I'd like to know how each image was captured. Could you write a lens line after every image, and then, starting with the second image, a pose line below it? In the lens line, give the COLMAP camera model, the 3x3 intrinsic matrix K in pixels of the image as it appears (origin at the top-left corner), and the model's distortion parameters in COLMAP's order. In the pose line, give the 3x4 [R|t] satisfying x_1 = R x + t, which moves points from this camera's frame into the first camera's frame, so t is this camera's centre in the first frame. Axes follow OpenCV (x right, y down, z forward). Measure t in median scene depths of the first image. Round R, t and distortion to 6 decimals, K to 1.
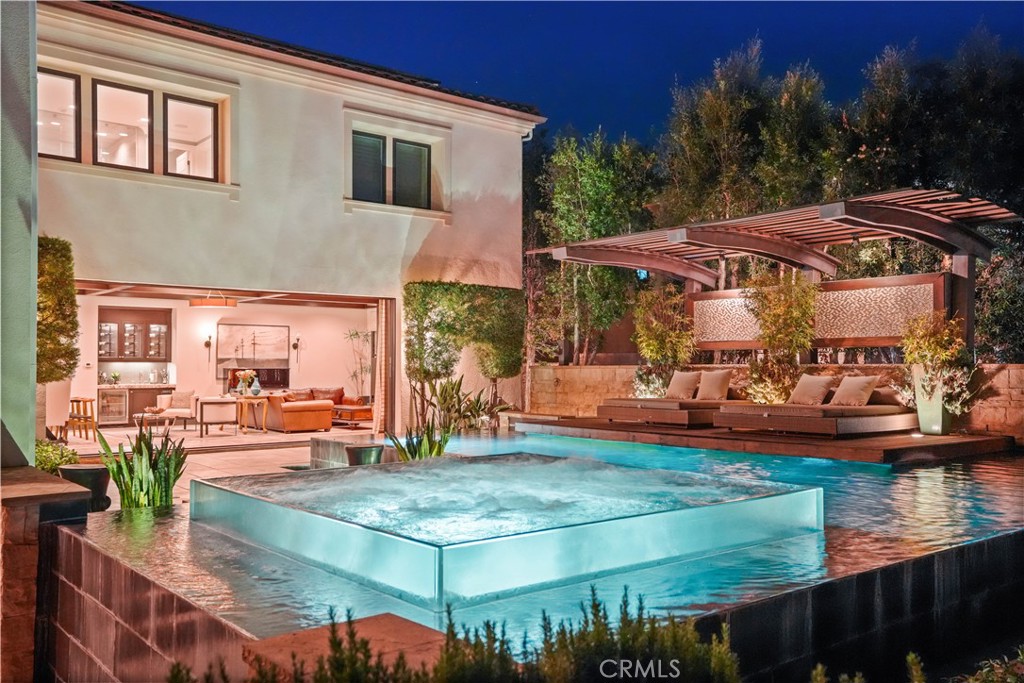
lens RADIAL K [[860.4, 0, 508.7], [0, 860.4, 346.5], [0, 0, 1]] dist [0.035997, -0.003210]
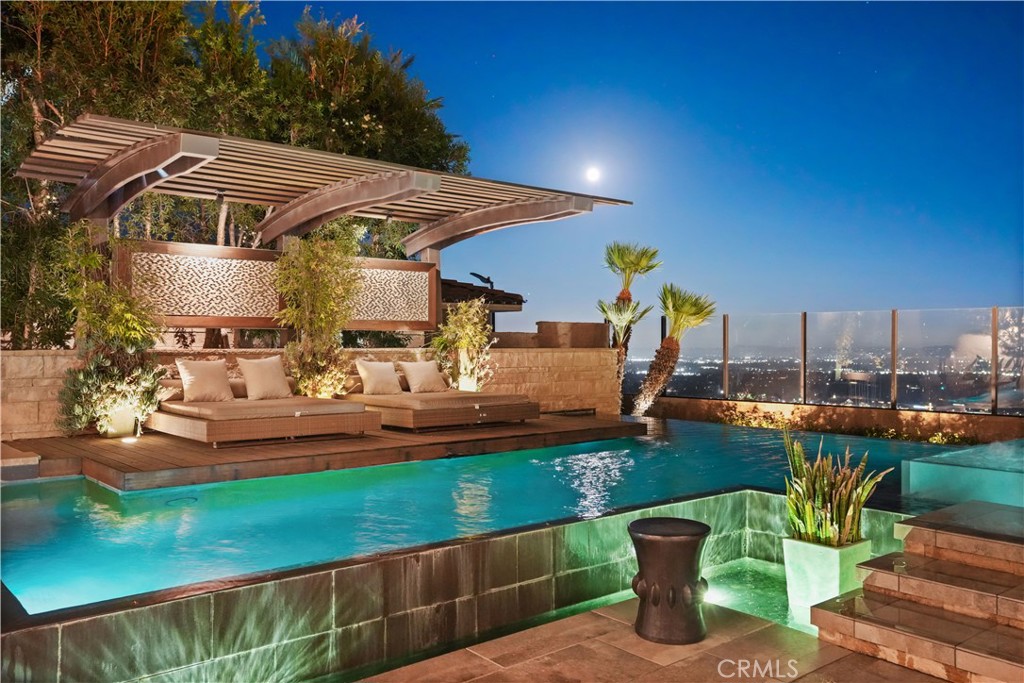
lens RADIAL K [[827.2, 0, 512.0], [0, 827.2, 341.5], [0, 0, 1]] dist [0.063651, -0.003831]
pose [[-0.016519, 0.006280, 0.999844, -0.427634], [-0.023945, 0.999691, -0.006674, 0.013065], [-0.999577, -0.024051, -0.016364, 0.743285]]
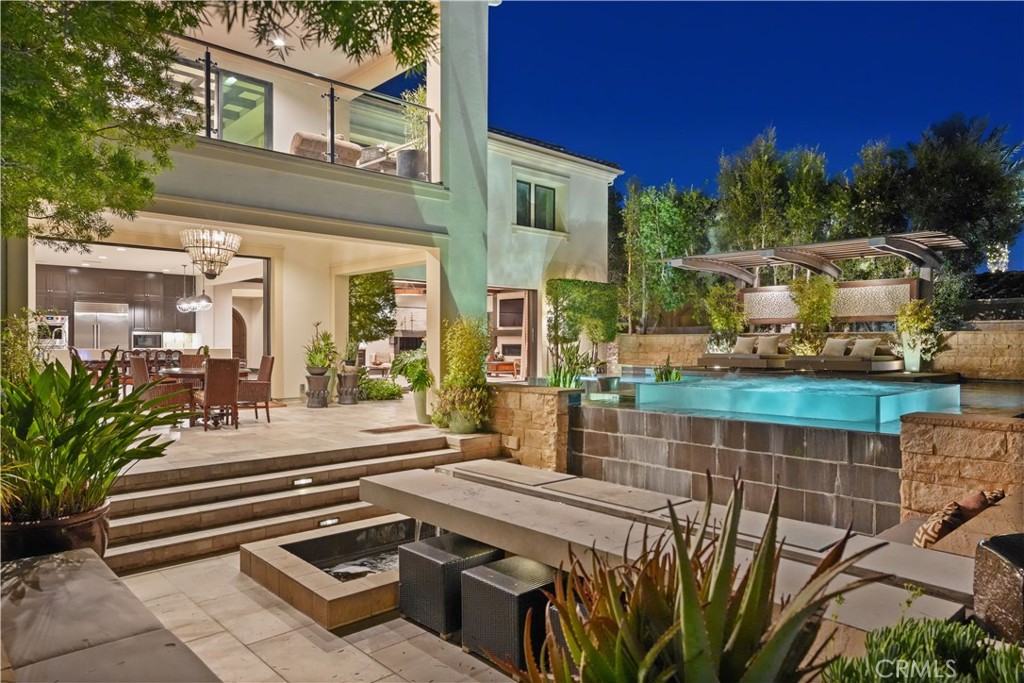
lens RADIAL K [[656.7, 0, 512.0], [0, 656.7, 341.5], [0, 0, 1]] dist [-0.002082, 0.000662]
pose [[0.997593, 0.002939, 0.069273, -0.302243], [-0.004479, 0.999746, 0.022079, 0.011739], [-0.069191, -0.022336, 0.997353, -0.182764]]
